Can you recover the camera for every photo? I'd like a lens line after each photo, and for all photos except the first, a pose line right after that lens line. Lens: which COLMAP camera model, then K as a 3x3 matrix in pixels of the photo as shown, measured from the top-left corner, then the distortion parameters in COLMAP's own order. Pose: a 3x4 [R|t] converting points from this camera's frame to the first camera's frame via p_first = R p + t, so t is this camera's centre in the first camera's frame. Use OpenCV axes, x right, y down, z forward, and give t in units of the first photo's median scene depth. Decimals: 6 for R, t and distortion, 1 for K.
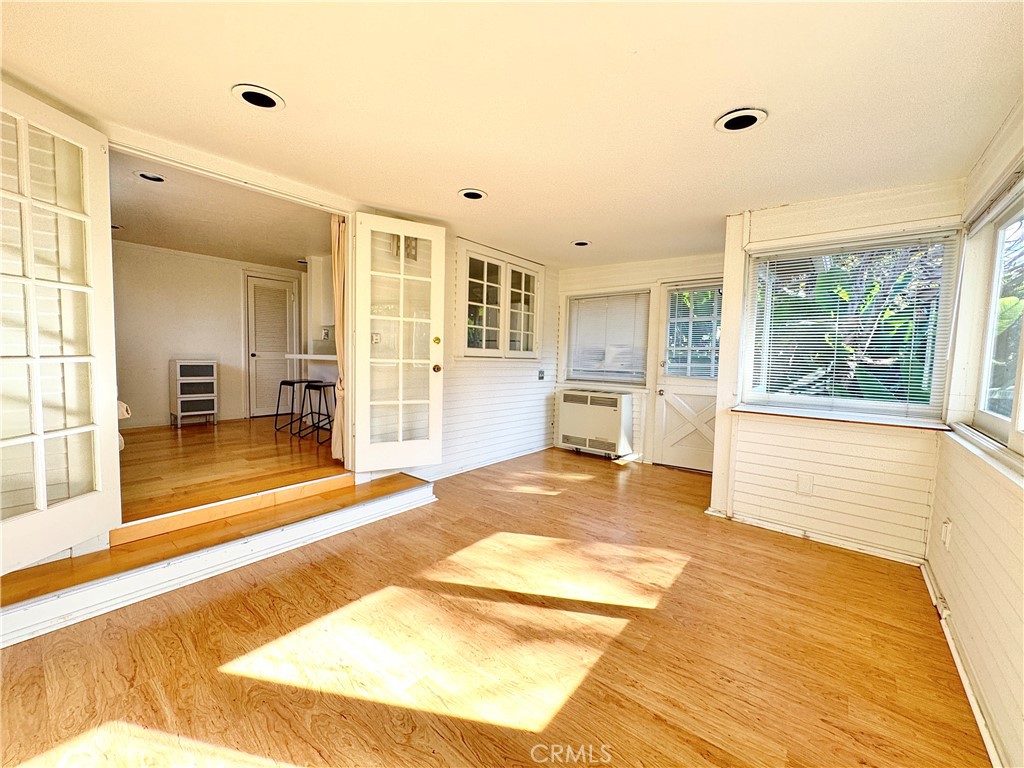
lens RADIAL K [[412.7, 0, 512.0], [0, 412.7, 384.0], [0, 0, 1]] dist [0.000676, 0.000063]
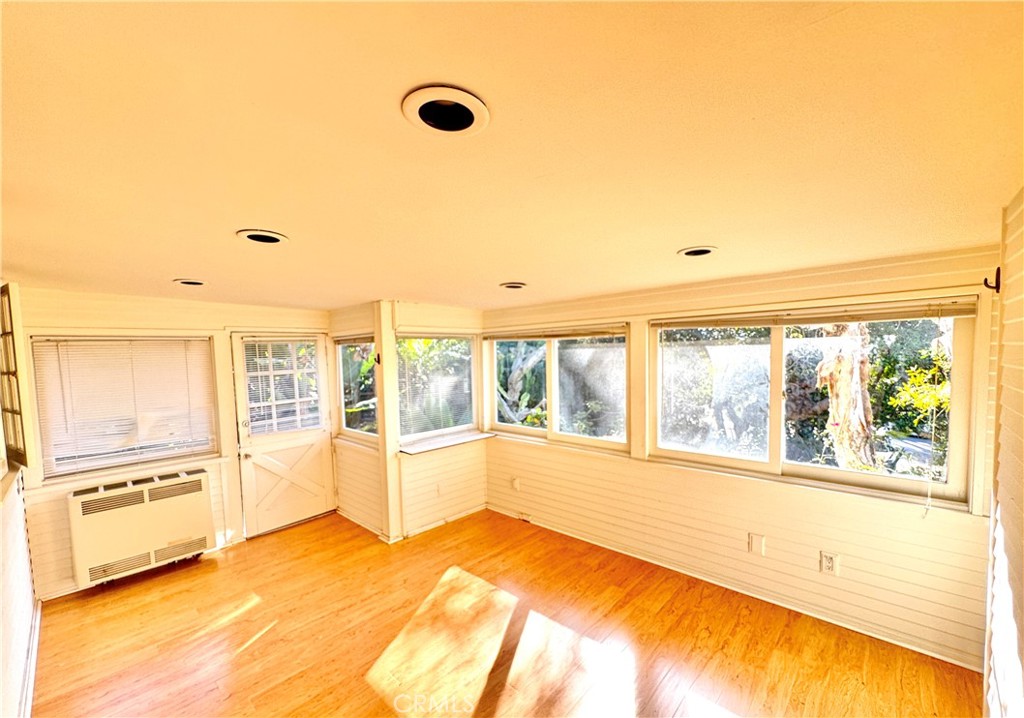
lens RADIAL K [[416.7, 0, 512.4], [0, 416.7, 384.8], [0, 0, 1]] dist [0.000274, 0.000004]
pose [[0.060883, -0.094166, 0.993693, -0.680296], [0.097104, 0.991376, 0.087997, -0.222199], [-0.993410, 0.091134, 0.069502, 0.526849]]
